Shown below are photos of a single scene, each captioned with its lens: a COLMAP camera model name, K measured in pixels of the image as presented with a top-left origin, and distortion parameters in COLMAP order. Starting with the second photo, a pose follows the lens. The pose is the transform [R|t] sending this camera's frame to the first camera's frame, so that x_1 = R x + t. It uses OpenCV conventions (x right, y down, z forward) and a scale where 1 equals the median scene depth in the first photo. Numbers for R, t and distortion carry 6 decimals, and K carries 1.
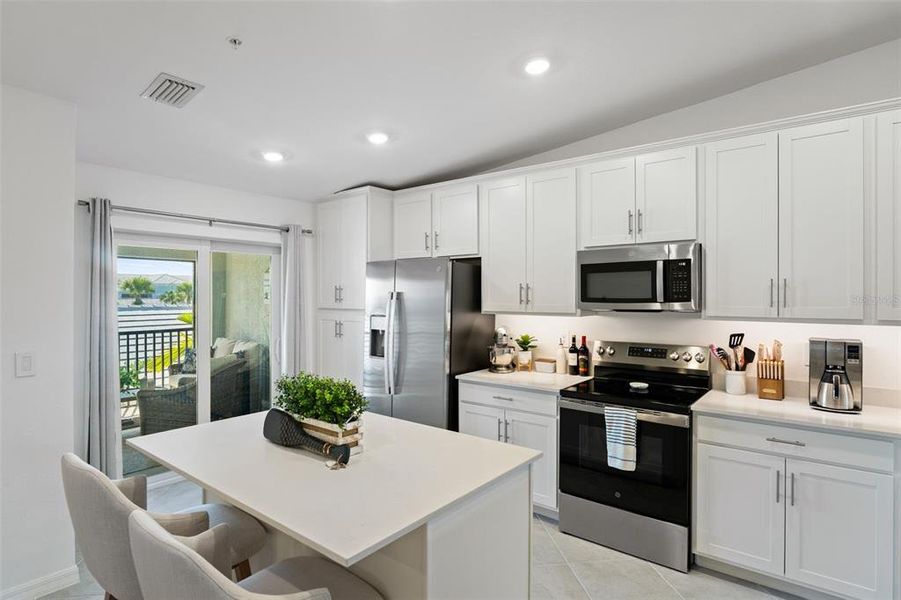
lens RADIAL K [[471.9, 0, 450.7], [0, 471.9, 298.7], [0, 0, 1]] dist [-0.007678, -0.002526]
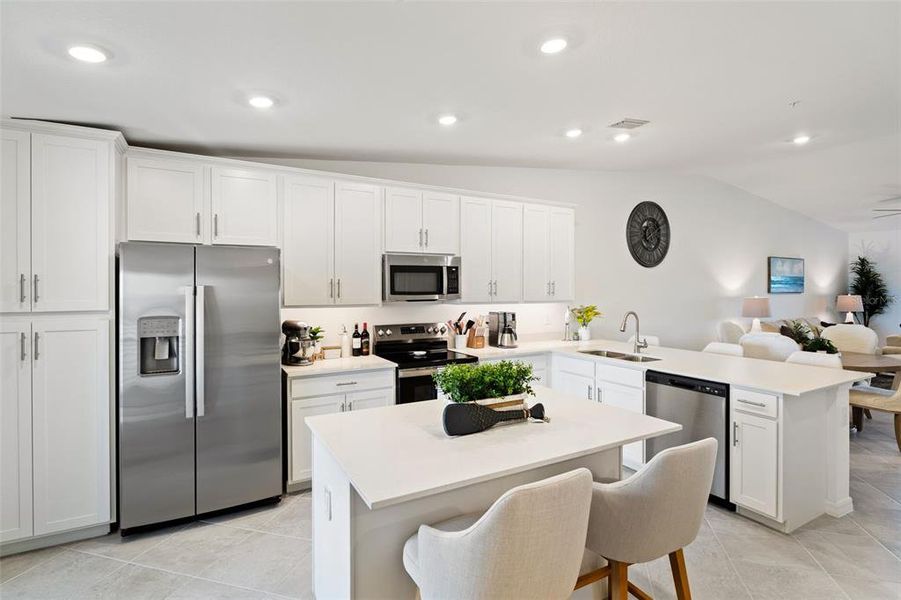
lens RADIAL K [[434.9, 0, 450.4], [0, 434.9, 292.7], [0, 0, 1]] dist [-0.012940, 0.002948]
pose [[0.379394, -0.006790, 0.925210, -0.674009], [0.007433, 0.999963, 0.004290, -0.002367], [-0.925205, 0.005249, 0.379430, 0.364038]]
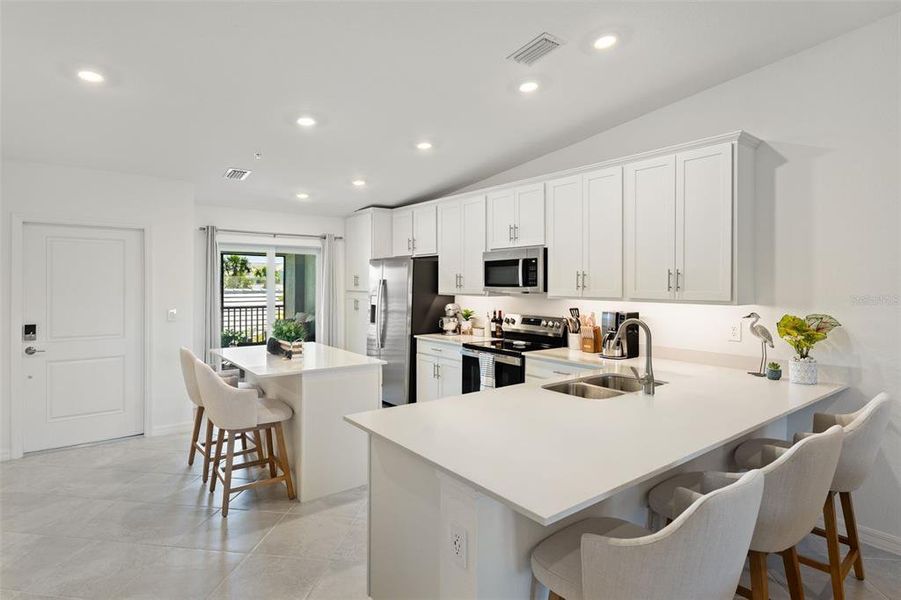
lens RADIAL K [[456.4, 0, 429.1], [0, 456.4, 282.1], [0, 0, 1]] dist [-0.013649, 0.004639]
pose [[0.969239, 0.002923, -0.246104, 0.412924], [-0.004508, 0.999973, -0.005877, 0.002054], [0.246080, 0.006806, 0.969226, -0.395867]]
